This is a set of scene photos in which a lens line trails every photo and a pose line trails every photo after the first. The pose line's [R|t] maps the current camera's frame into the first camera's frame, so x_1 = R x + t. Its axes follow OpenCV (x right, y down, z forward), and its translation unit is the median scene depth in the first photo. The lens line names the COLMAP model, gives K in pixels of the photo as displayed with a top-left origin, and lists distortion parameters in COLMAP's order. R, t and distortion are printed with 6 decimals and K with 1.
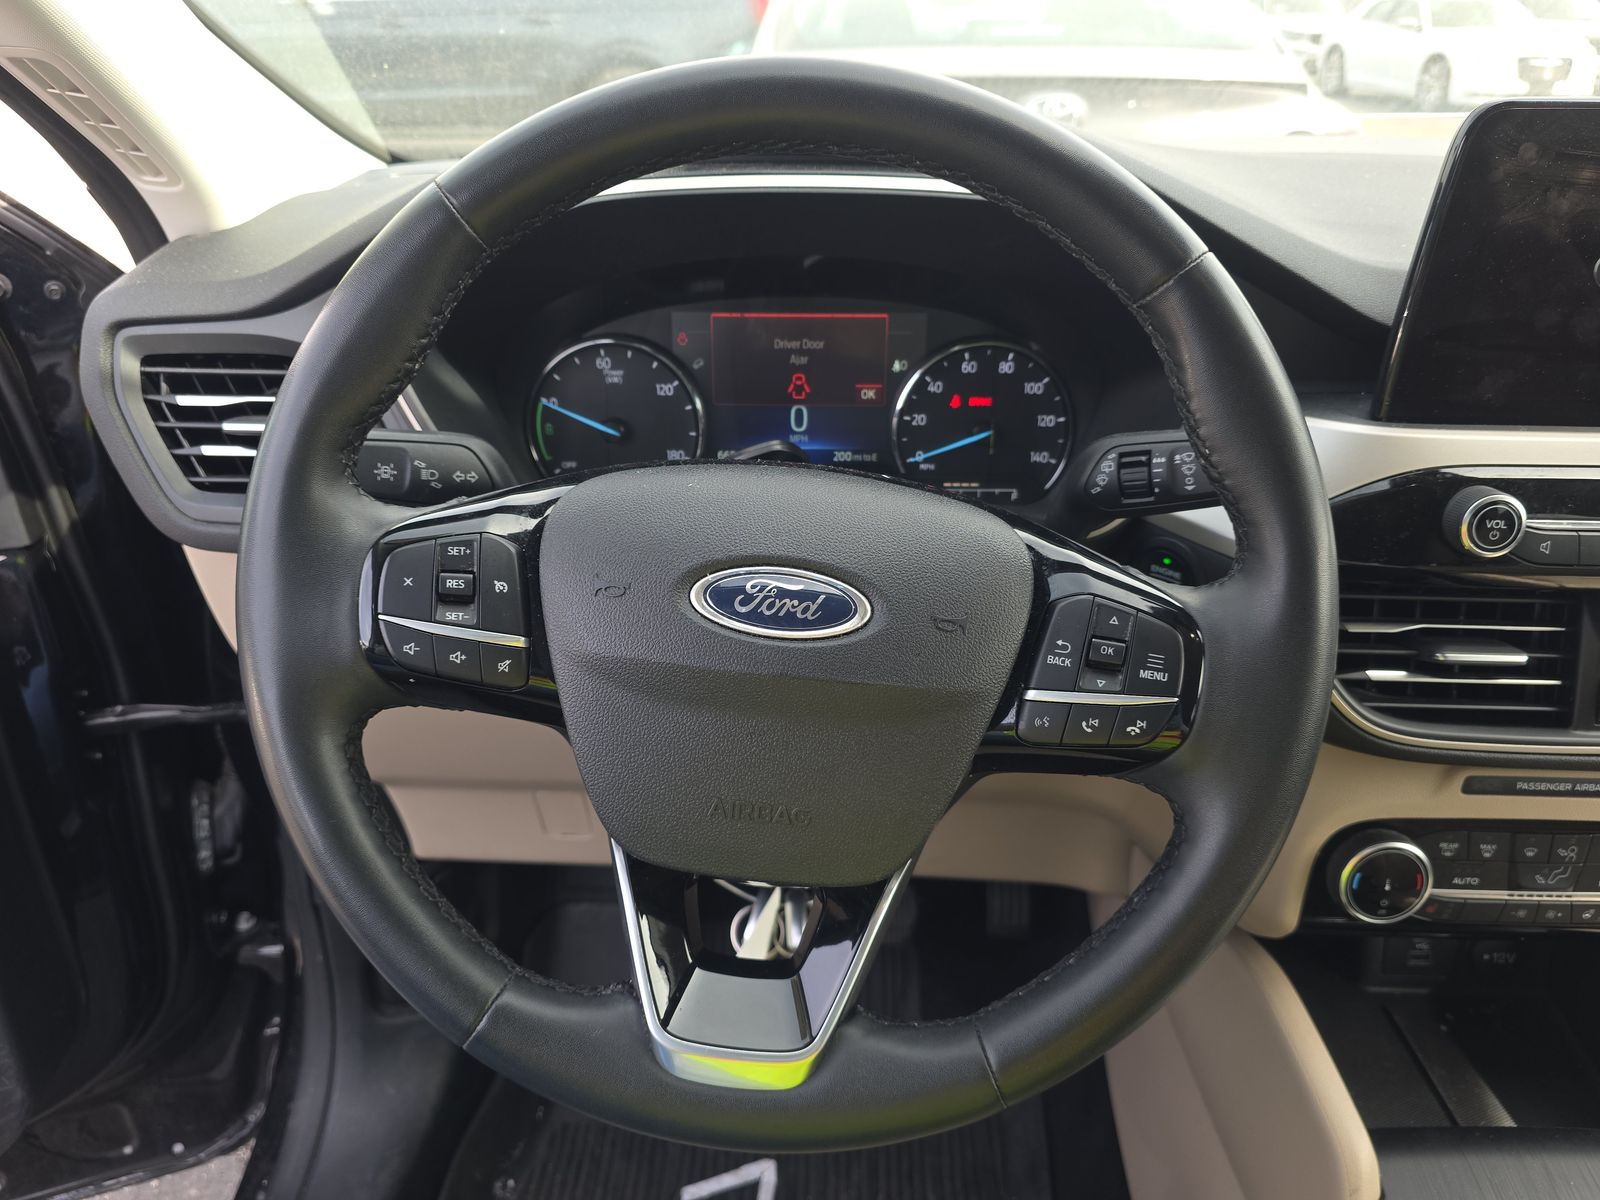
lens RADIAL K [[1070.4, 0, 780.1], [0, 1070.4, 607.8], [0, 0, 1]] dist [0.071417, -0.072522]
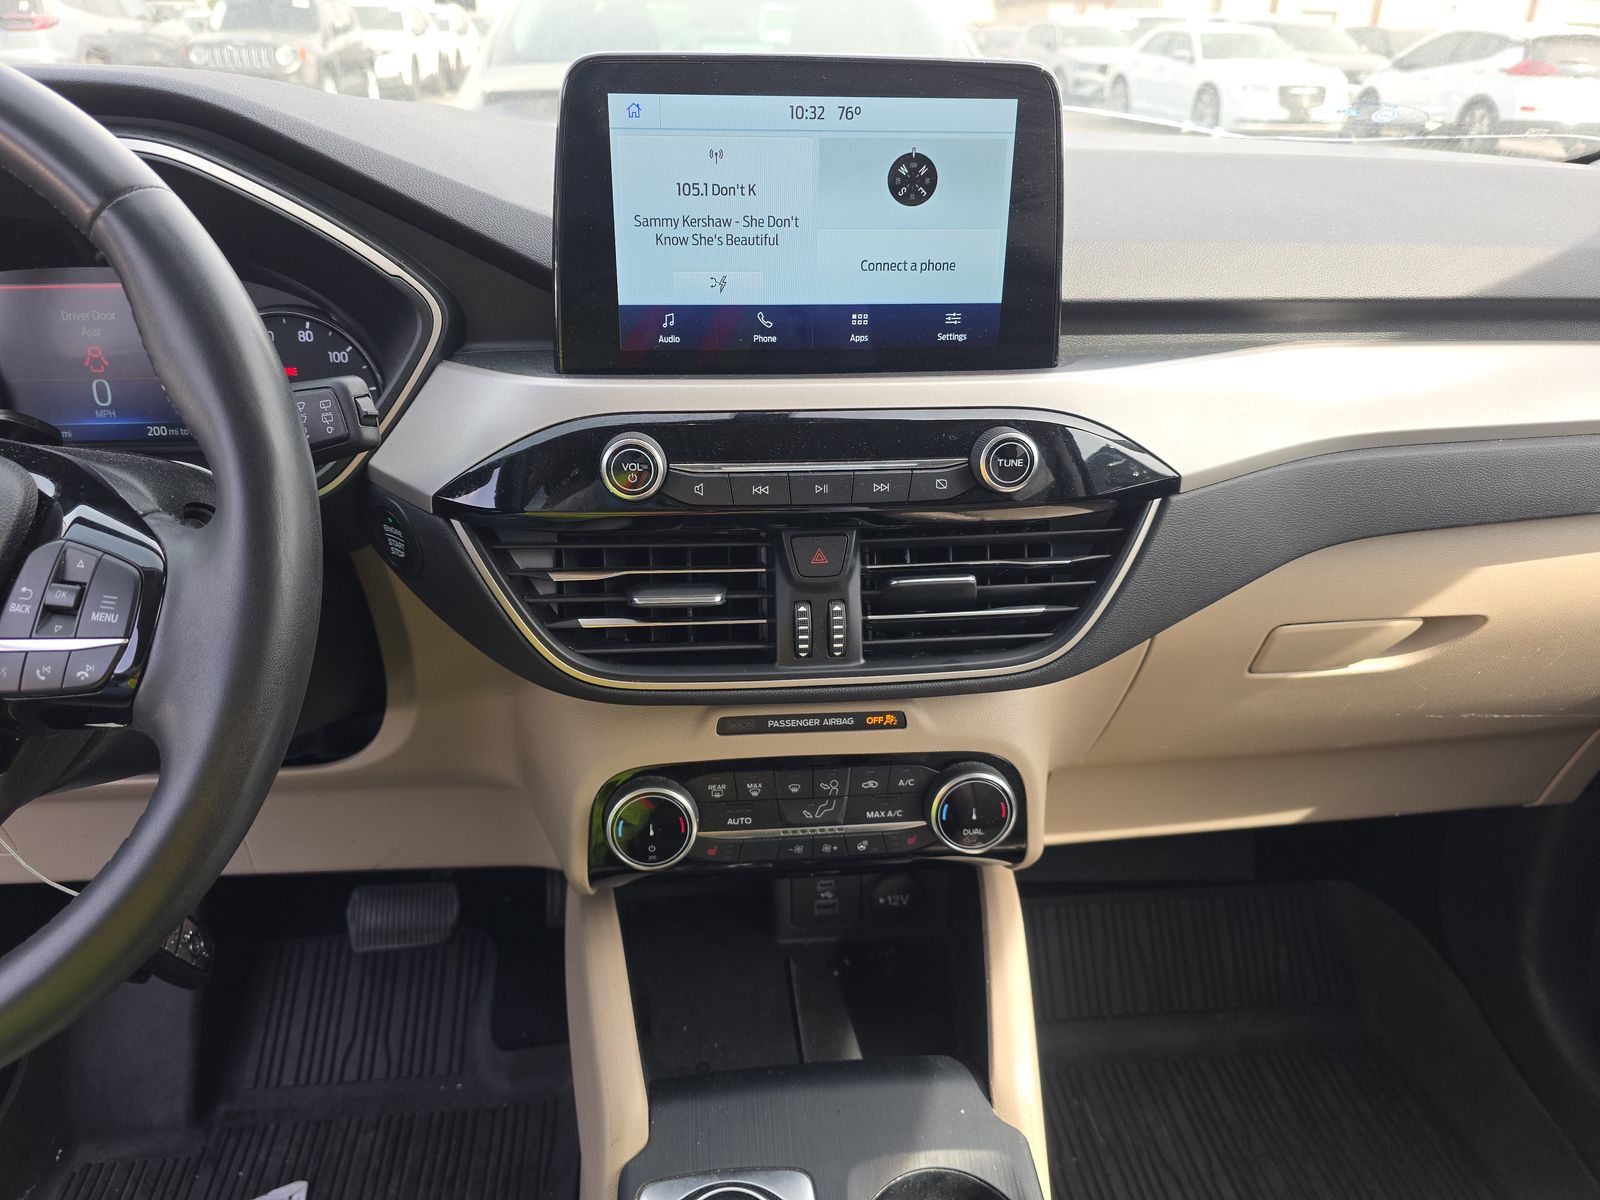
lens RADIAL K [[1090.6, 0, 800.0], [0, 1090.6, 600.0], [0, 0, 1]] dist [0.002898, 0.000768]
pose [[0.990276, -0.047969, 0.130588, 0.508444], [0.051382, 0.998417, -0.022892, 0.061740], [-0.129283, 0.029379, 0.991172, -0.035818]]
